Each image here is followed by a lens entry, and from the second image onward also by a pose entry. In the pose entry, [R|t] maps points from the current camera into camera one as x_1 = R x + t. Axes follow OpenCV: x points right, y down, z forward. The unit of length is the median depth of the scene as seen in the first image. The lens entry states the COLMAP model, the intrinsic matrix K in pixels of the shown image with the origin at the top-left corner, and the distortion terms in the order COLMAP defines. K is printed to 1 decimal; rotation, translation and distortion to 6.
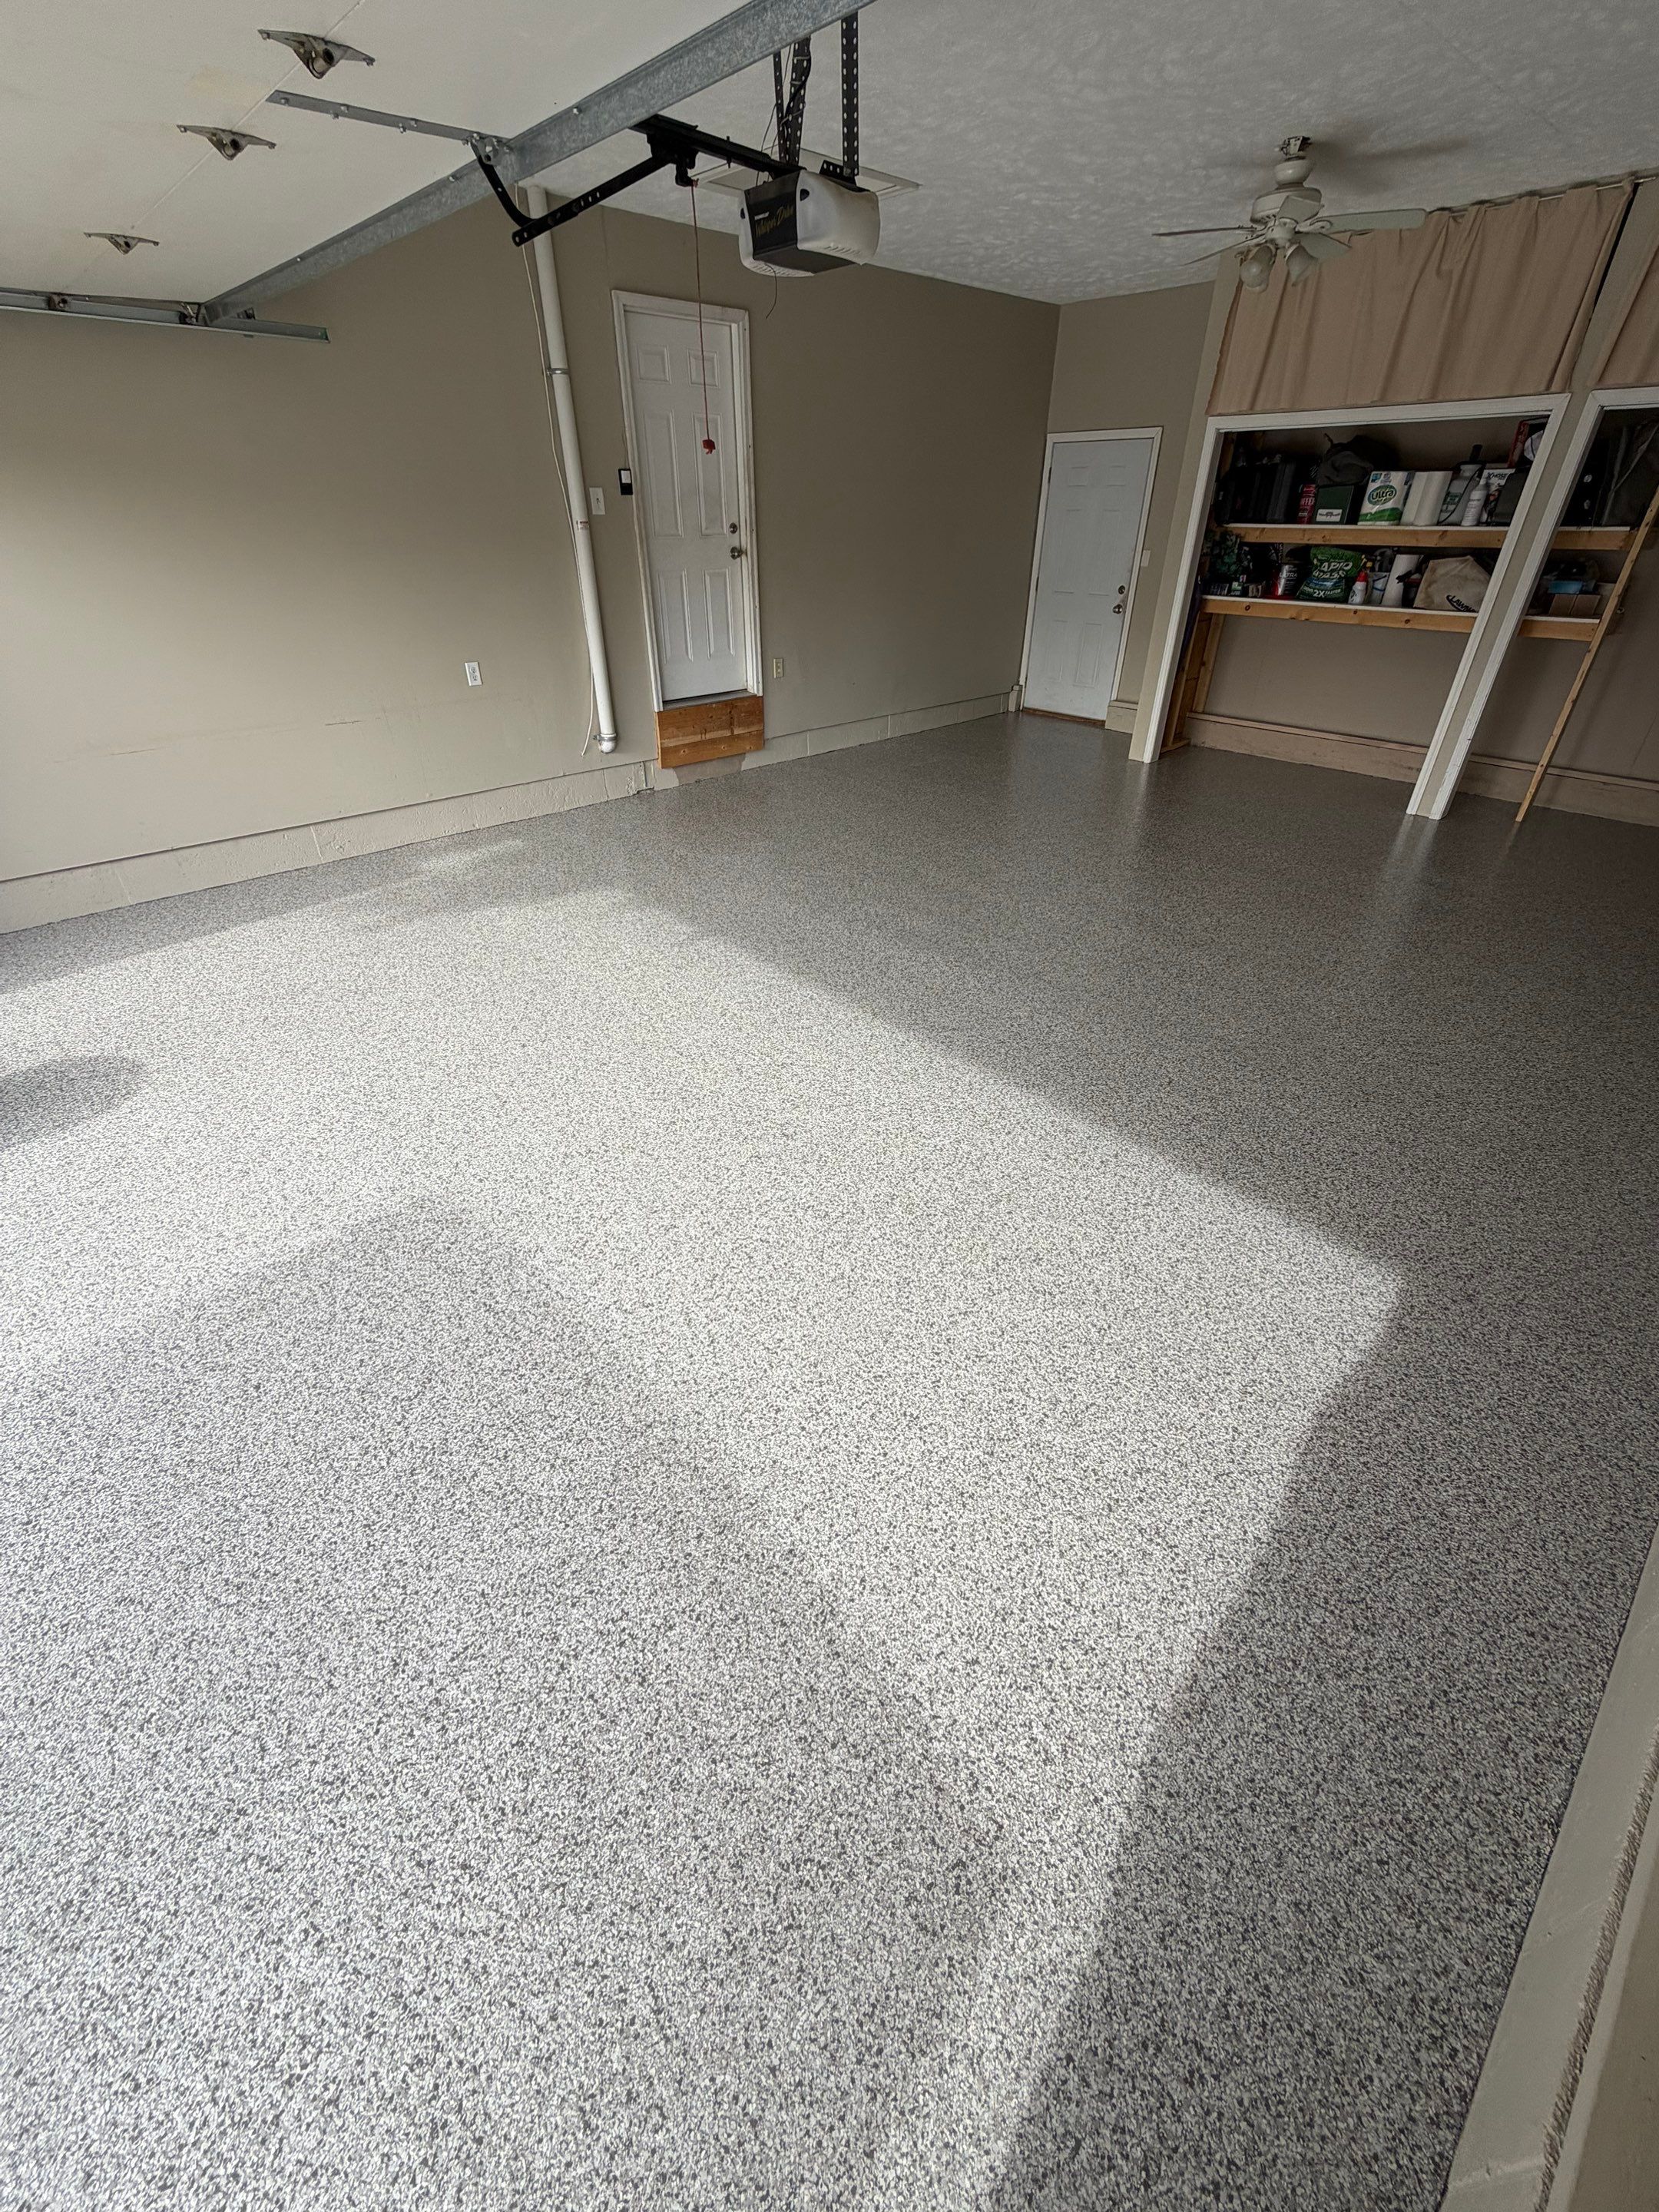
lens RADIAL K [[879.4, 0, 829.5], [0, 879.4, 1106.0], [0, 0, 1]] dist [0.000225, 0.000229]
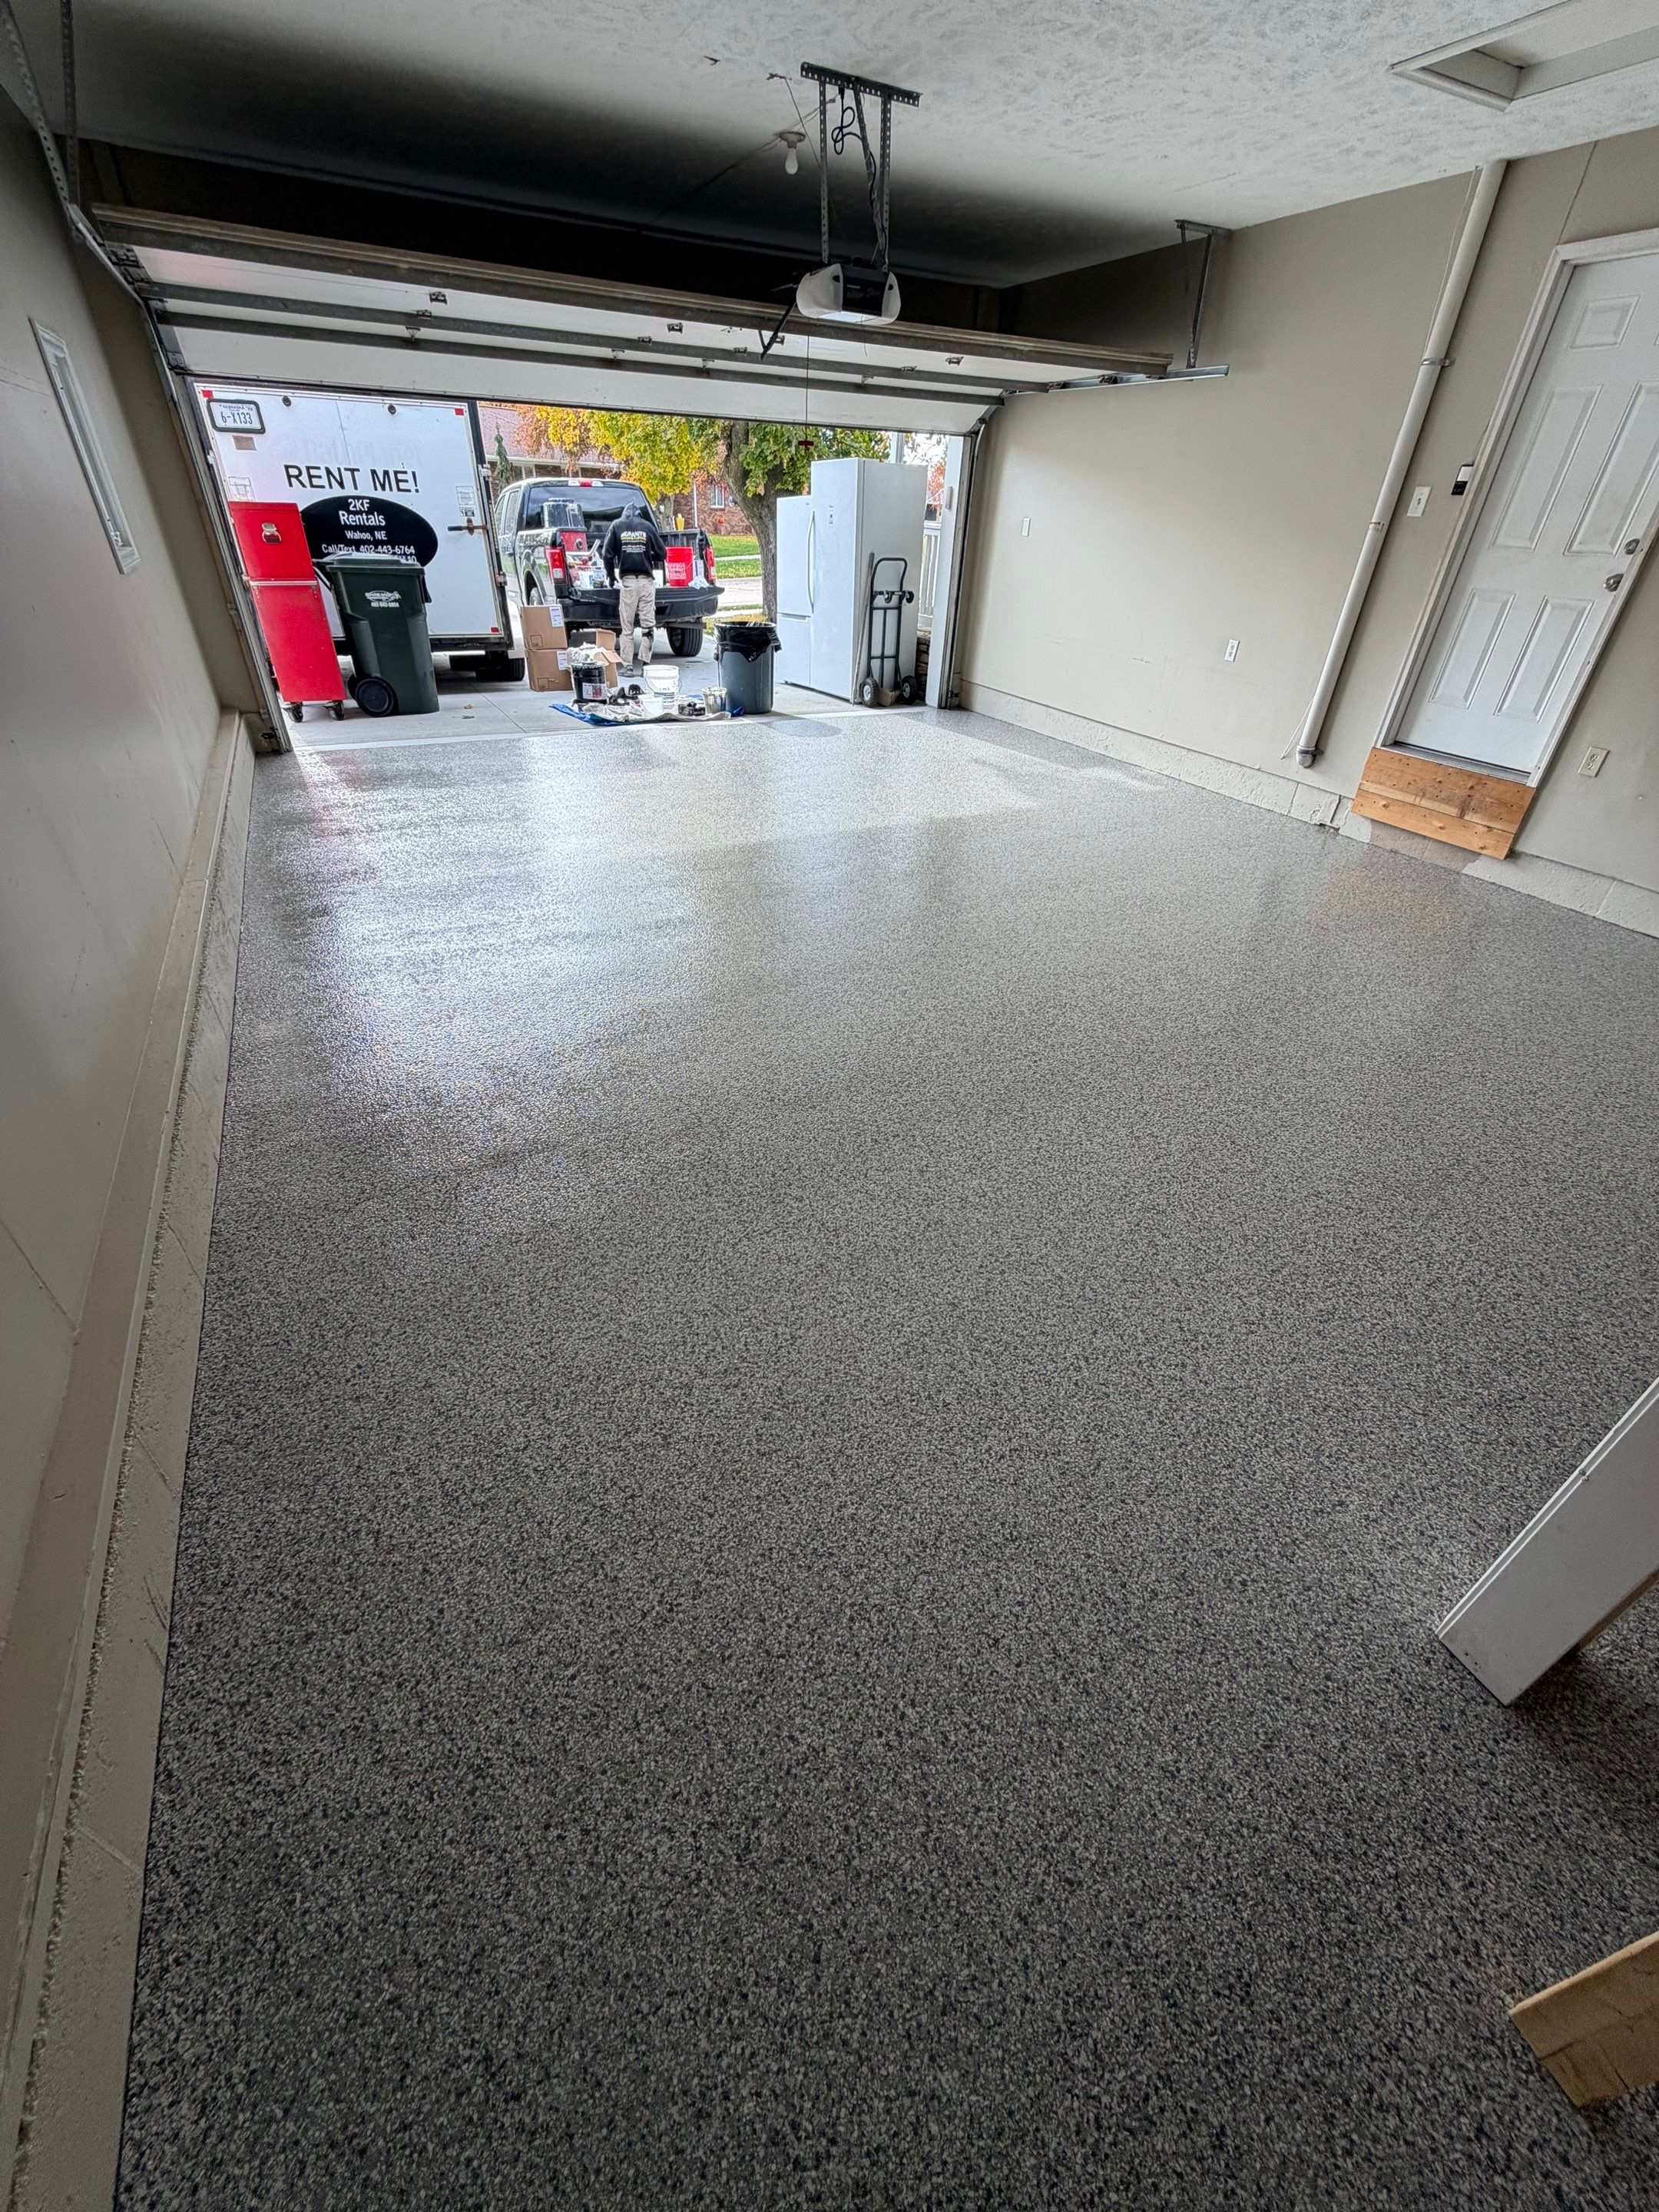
lens RADIAL K [[879.4, 0, 829.5], [0, 879.4, 1106.0], [0, 0, 1]] dist [0.000225, 0.000229]
pose [[-0.272957, 0.537789, -0.797670, 0.880906], [-0.572265, 0.575736, 0.583987, -0.475254], [0.773309, 0.615882, 0.150606, 0.722259]]
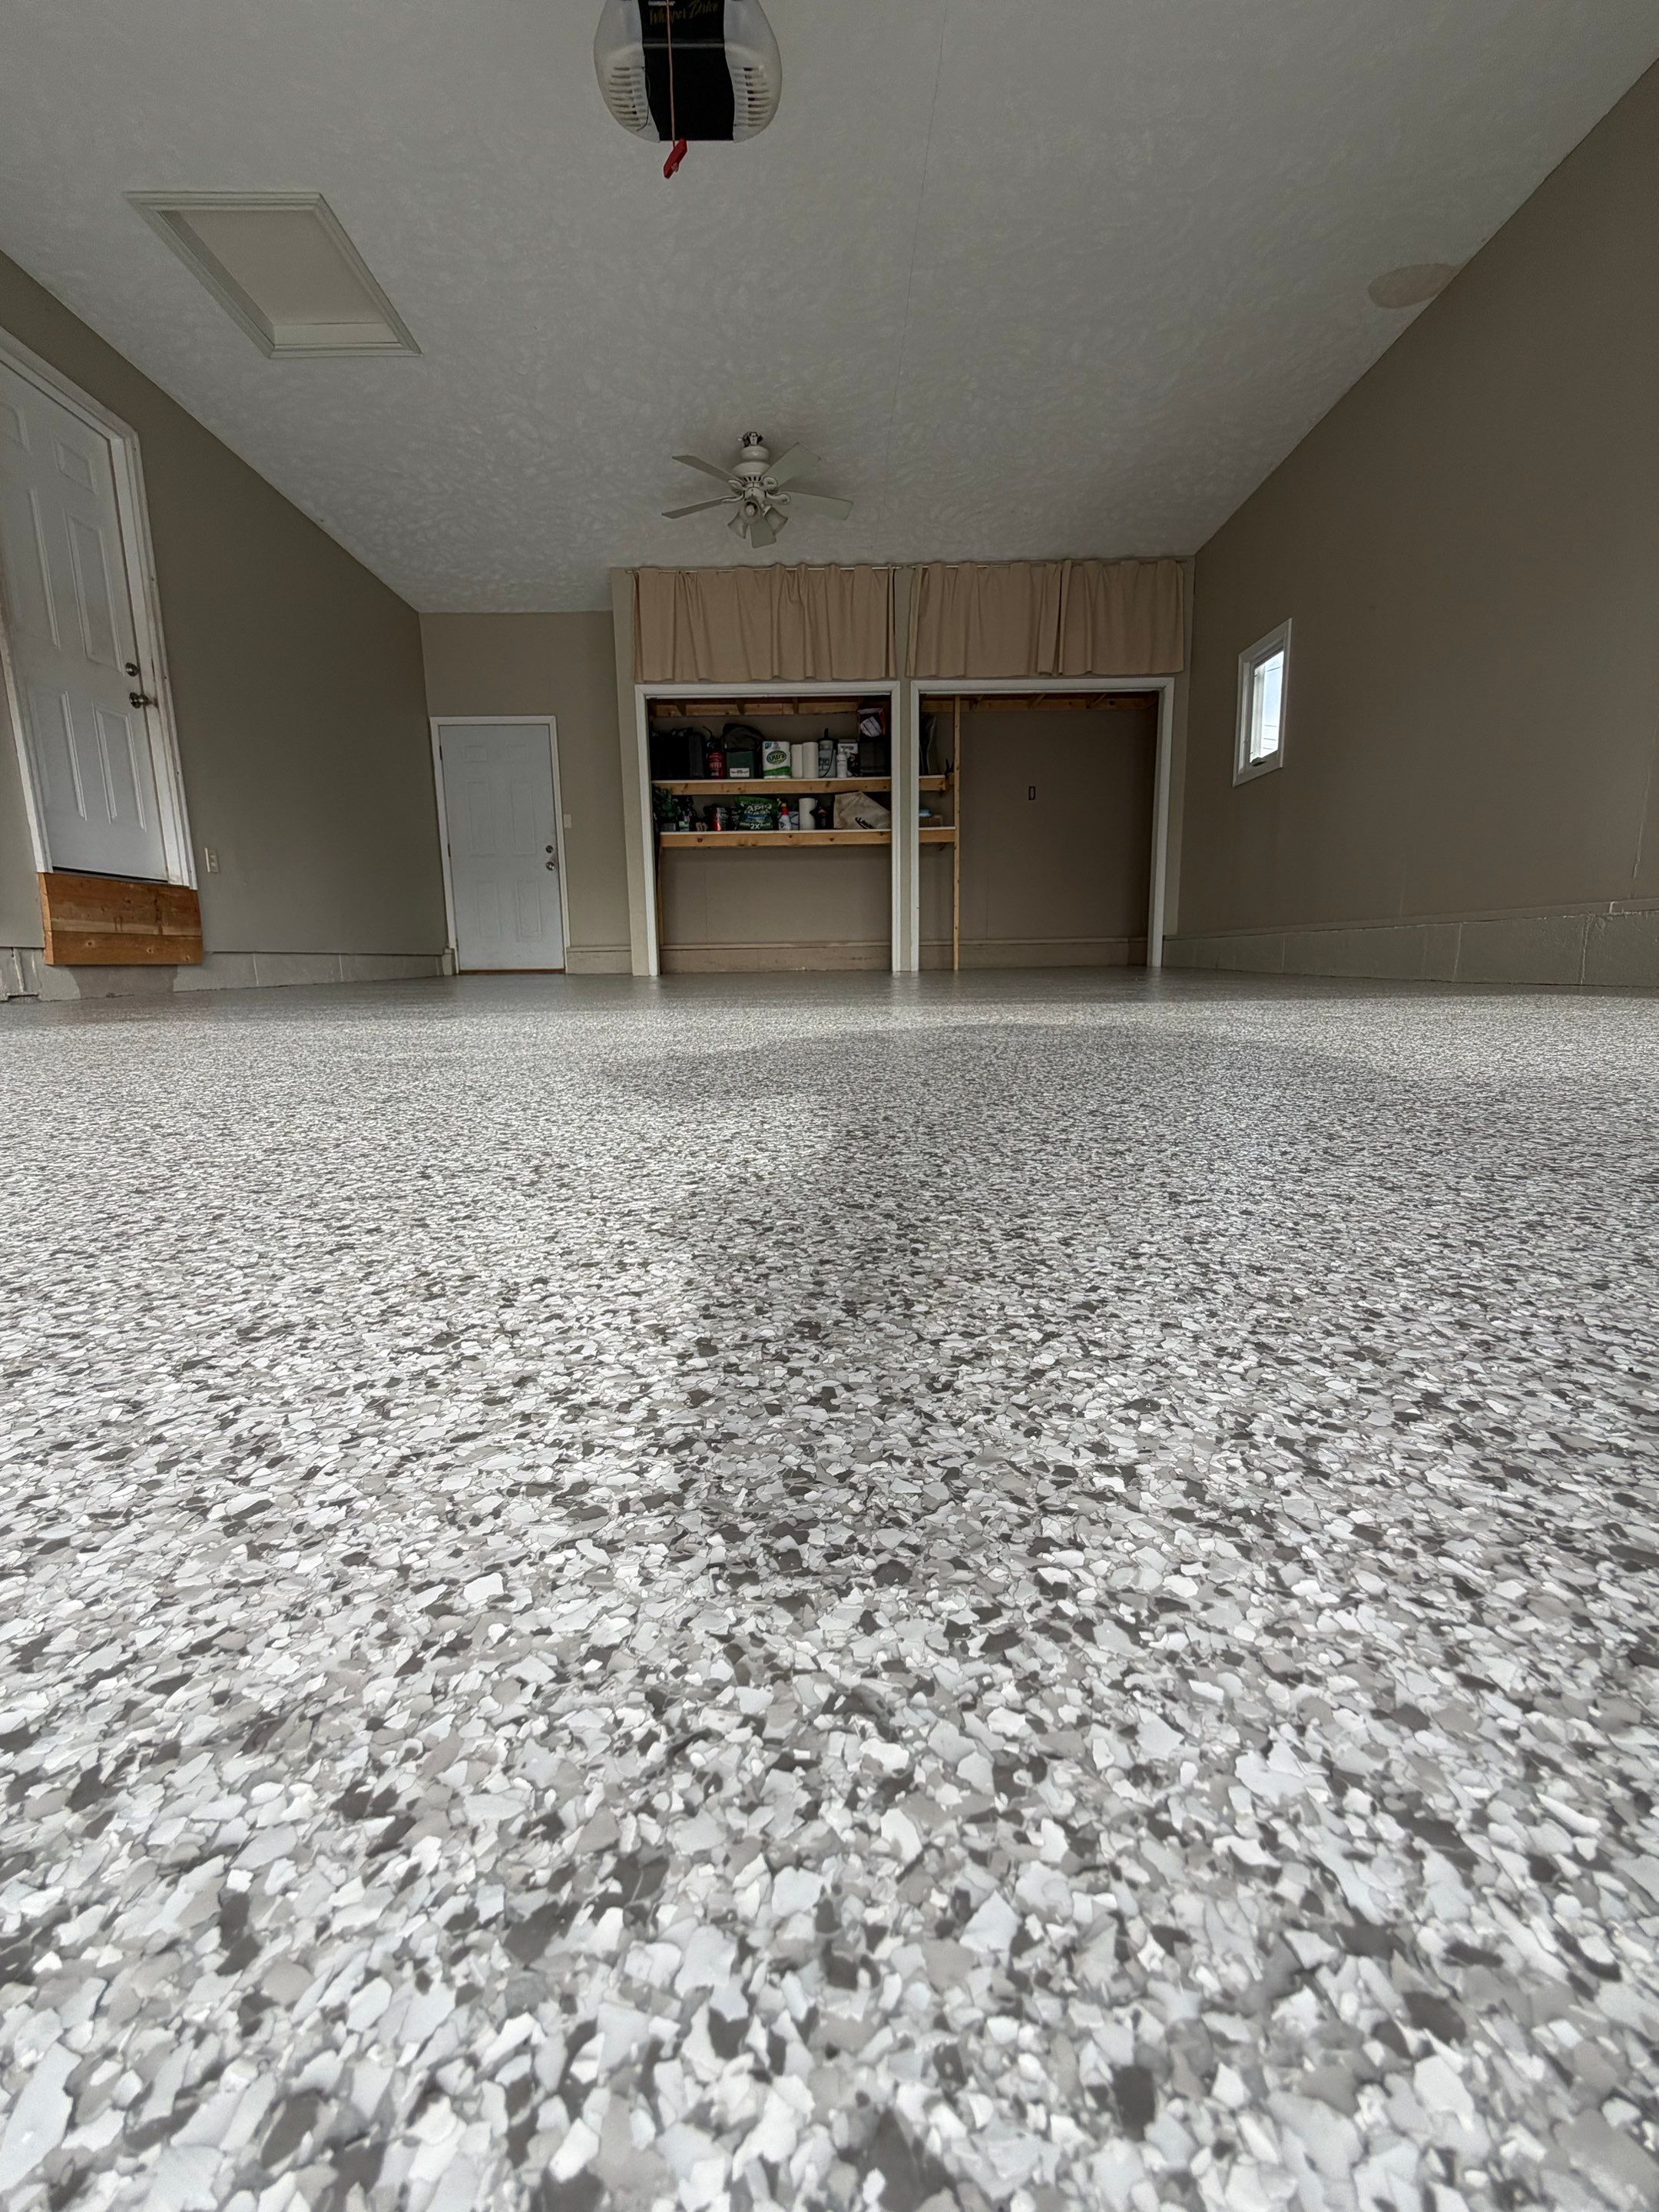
lens RADIAL K [[879.4, 0, 829.5], [0, 879.4, 1106.0], [0, 0, 1]] dist [0.000225, 0.000229]
pose [[0.665587, -0.134593, 0.734083, -0.321591], [0.435430, 0.868875, -0.235493, 0.076746], [-0.606131, 0.476383, 0.636918, 0.382997]]
